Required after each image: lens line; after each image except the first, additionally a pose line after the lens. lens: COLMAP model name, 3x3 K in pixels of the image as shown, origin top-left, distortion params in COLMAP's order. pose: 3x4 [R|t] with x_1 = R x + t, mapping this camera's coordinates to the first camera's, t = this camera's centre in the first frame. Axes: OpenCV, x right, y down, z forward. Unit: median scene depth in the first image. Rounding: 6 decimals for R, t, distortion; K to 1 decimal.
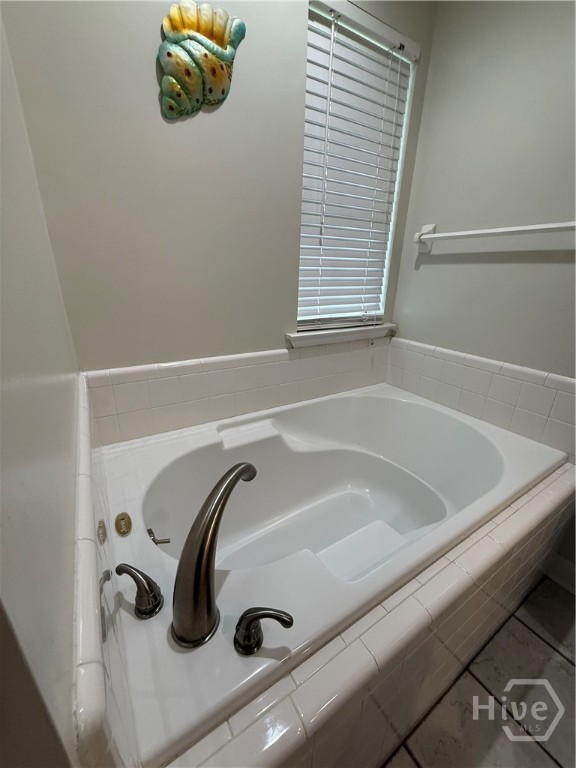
lens RADIAL K [[306.8, 0, 285.3], [0, 306.8, 383.7], [0, 0, 1]] dist [-0.001027, 0.000060]
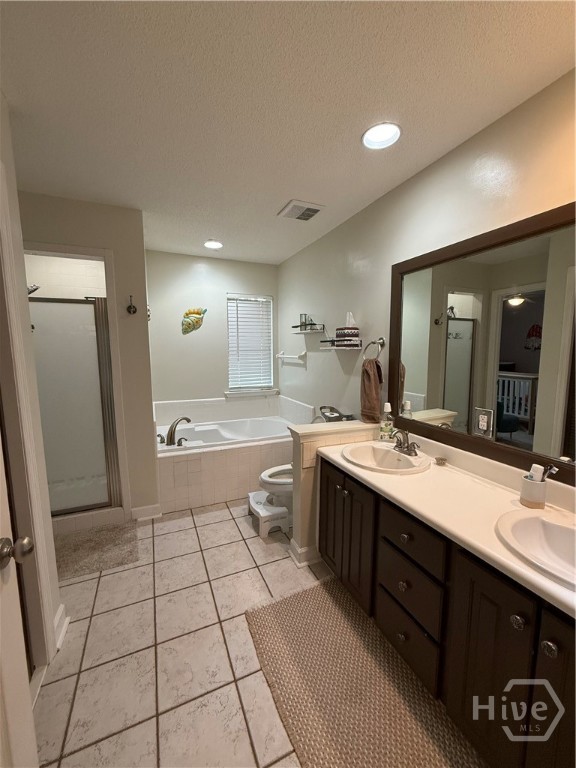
lens RADIAL K [[306.8, 0, 285.2], [0, 306.8, 384.5], [0, 0, 1]] dist [-0.001027, 0.000060]
pose [[0.989533, -0.004972, -0.144220, 0.928815], [-0.029073, 0.972045, -0.232989, 0.387392], [0.141347, 0.234743, 0.961726, -1.541399]]
